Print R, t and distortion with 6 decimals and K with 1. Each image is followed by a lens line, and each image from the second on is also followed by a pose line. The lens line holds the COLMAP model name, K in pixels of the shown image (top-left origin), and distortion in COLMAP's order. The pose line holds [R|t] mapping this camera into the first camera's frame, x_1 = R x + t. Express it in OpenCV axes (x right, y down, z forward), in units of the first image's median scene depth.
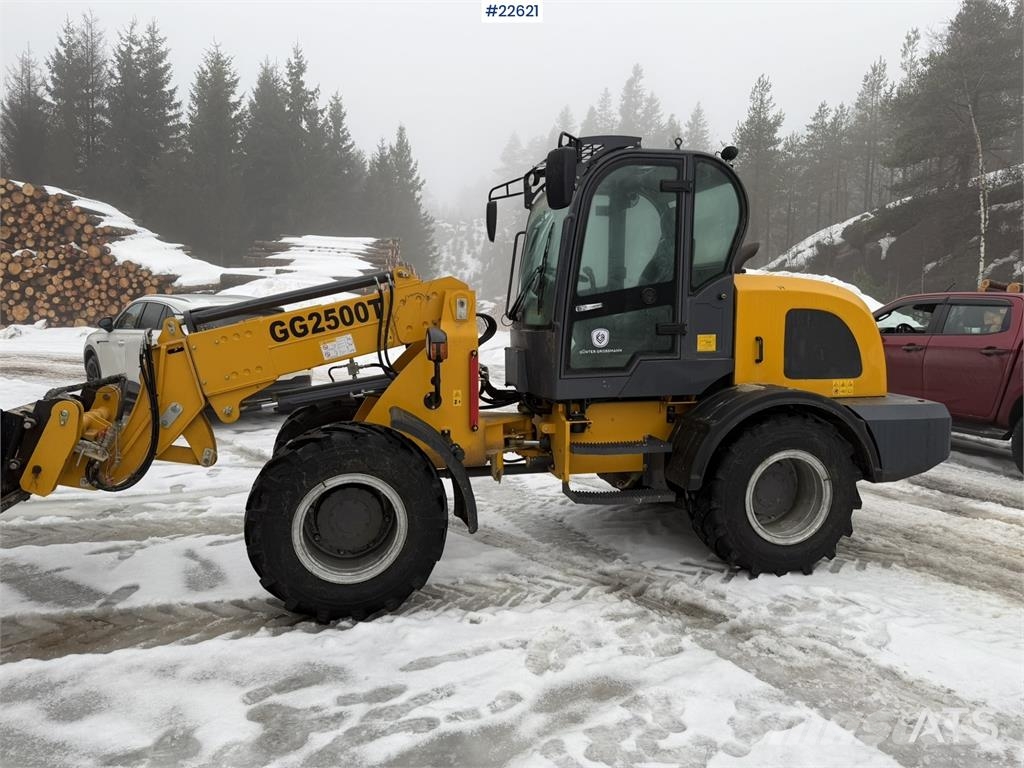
lens RADIAL K [[732.6, 0, 514.9], [0, 732.6, 384.9], [0, 0, 1]] dist [0.042924, -0.048299]
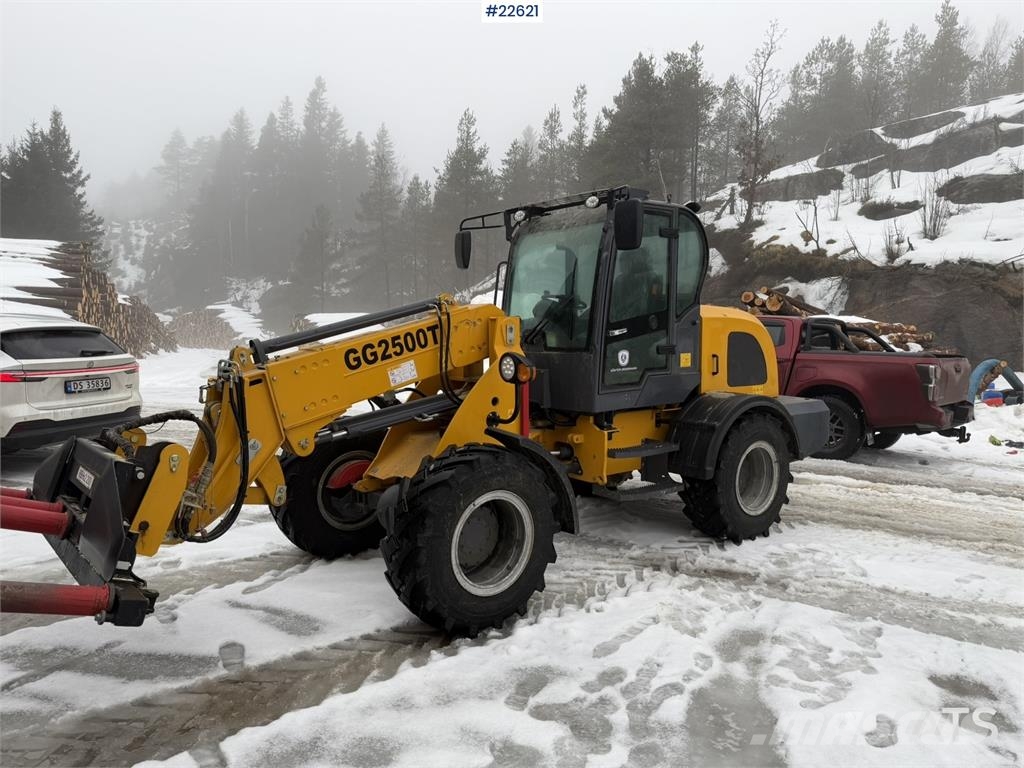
lens RADIAL K [[728.2, 0, 531.5], [0, 728.2, 382.5], [0, 0, 1]] dist [0.047725, -0.060089]
pose [[0.895433, -0.037655, 0.443601, -0.505042], [0.046807, 0.998857, -0.009696, -0.019385], [-0.442729, 0.029446, 0.896172, 0.017386]]
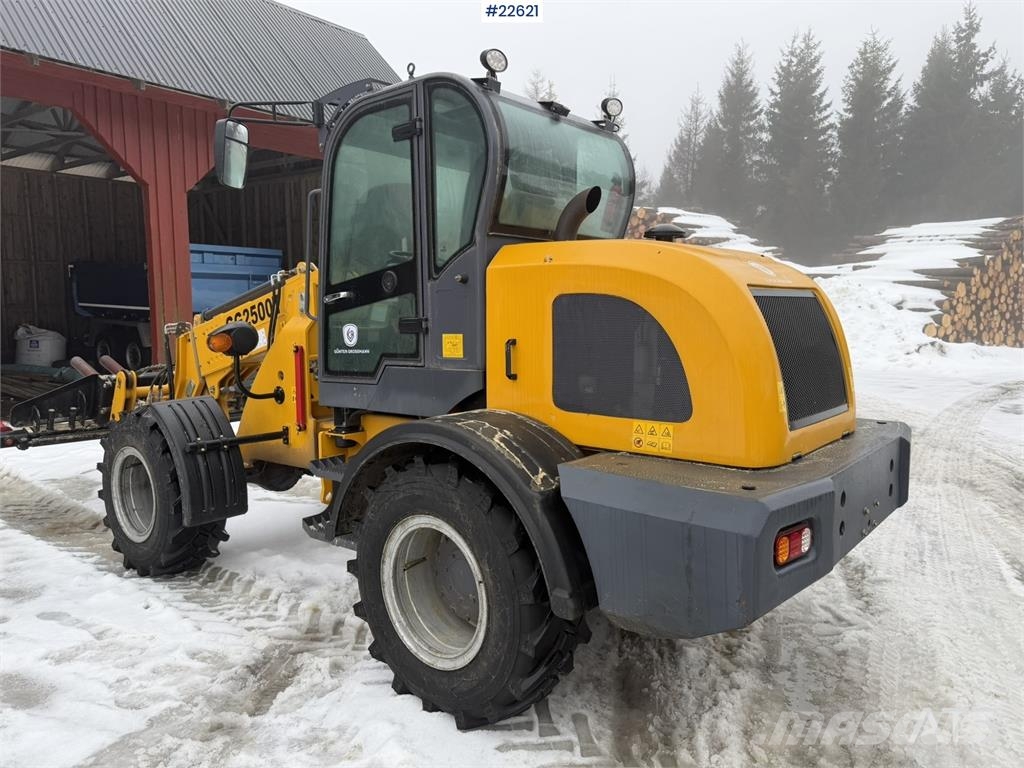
lens RADIAL K [[733.1, 0, 511.4], [0, 733.1, 383.0], [0, 0, 1]] dist [0.025840, -0.039238]
pose [[0.593277, 0.067154, -0.802193, 0.835342], [-0.072096, 0.996942, 0.030138, -0.045703], [0.801764, 0.039955, 0.596304, 0.619979]]
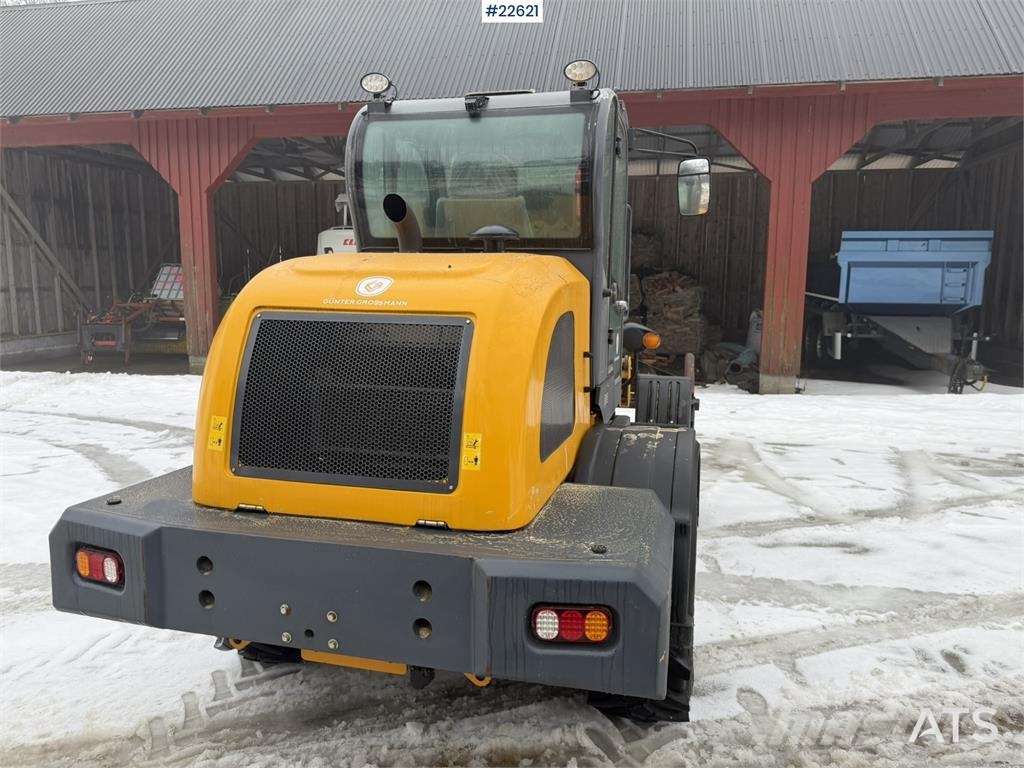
lens RADIAL K [[716.1, 0, 493.9], [0, 716.1, 386.4], [0, 0, 1]] dist [0.057877, -0.068812]
pose [[-0.484383, 0.100513, -0.869063, 0.843473], [-0.107466, 0.979019, 0.173128, -0.161105], [0.868230, 0.177255, -0.463418, 1.438189]]
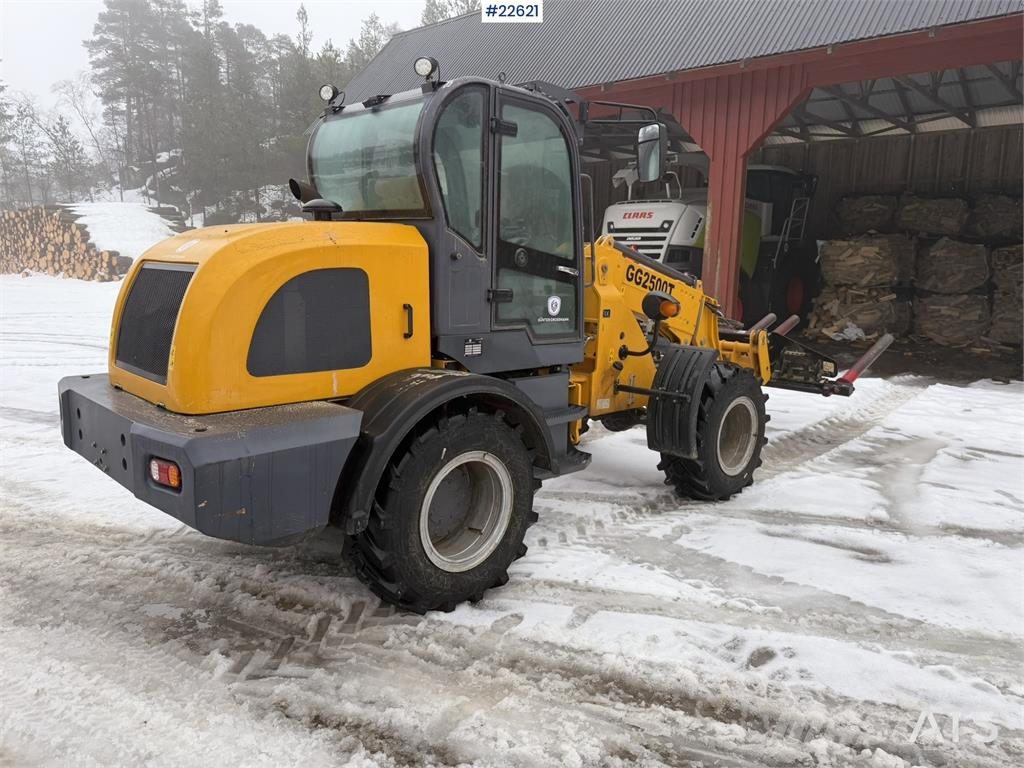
lens RADIAL K [[704.6, 0, 499.2], [0, 704.6, 382.1], [0, 0, 1]] dist [0.053901, -0.067294]
pose [[-0.865364, 0.059625, -0.497584, 0.554529], [-0.080453, 0.963490, 0.255372, -0.207814], [0.494644, 0.261022, -0.828972, 1.887264]]
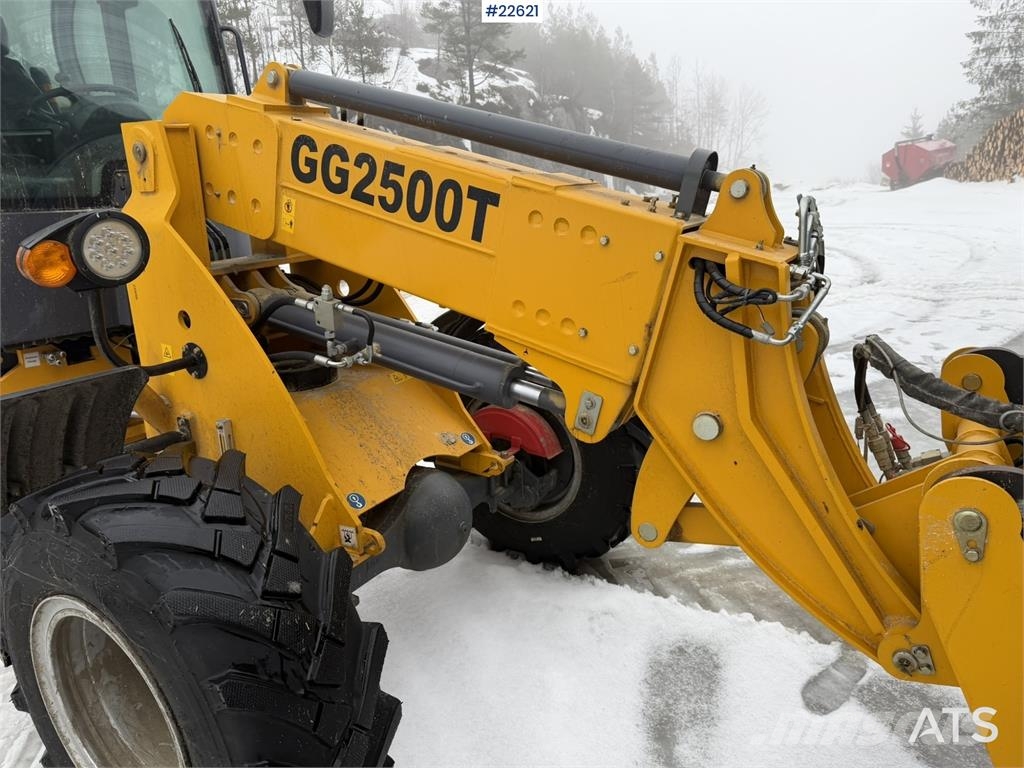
lens RADIAL K [[689.8, 0, 507.6], [0, 689.8, 389.7], [0, 0, 1]] dist [0.046339, -0.056891]
pose [[-0.698989, -0.198796, 0.686946, -0.581191], [0.102387, 0.922870, 0.371253, -0.118400], [-0.707765, 0.329836, -0.624721, 1.222255]]
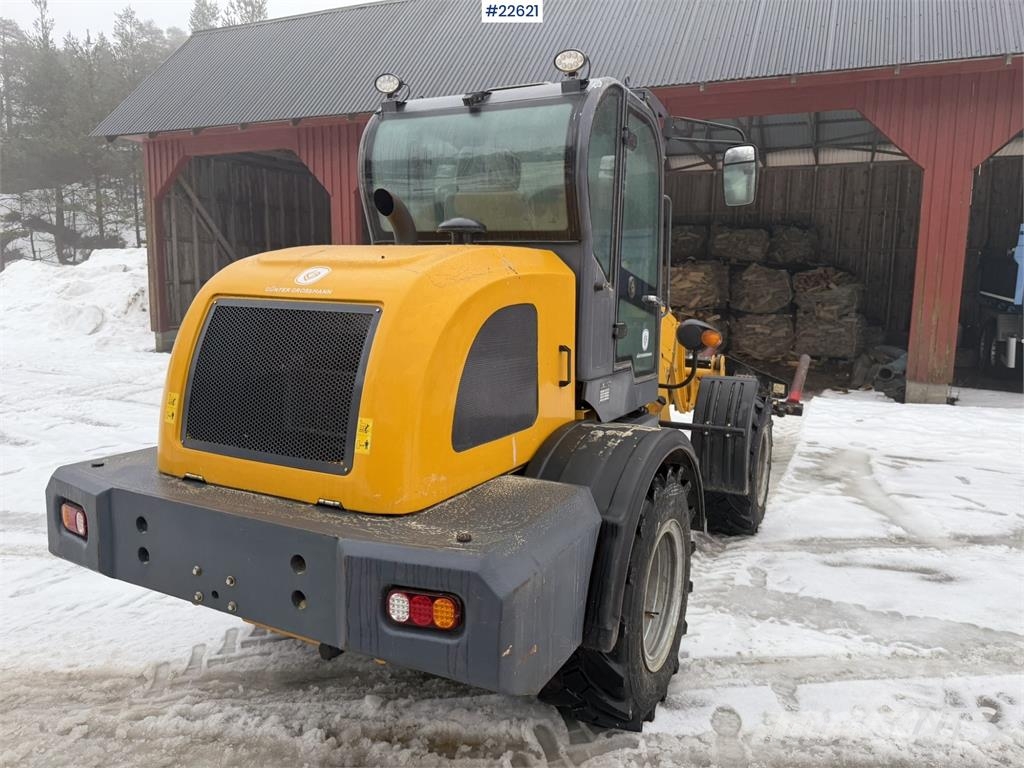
lens RADIAL K [[715.3, 0, 506.2], [0, 715.3, 381.7], [0, 0, 1]] dist [0.051767, -0.070830]
pose [[-0.660098, 0.078017, -0.747117, 0.754753], [-0.105499, 0.975106, 0.195036, -0.175147], [0.743735, 0.207563, -0.635434, 1.571224]]
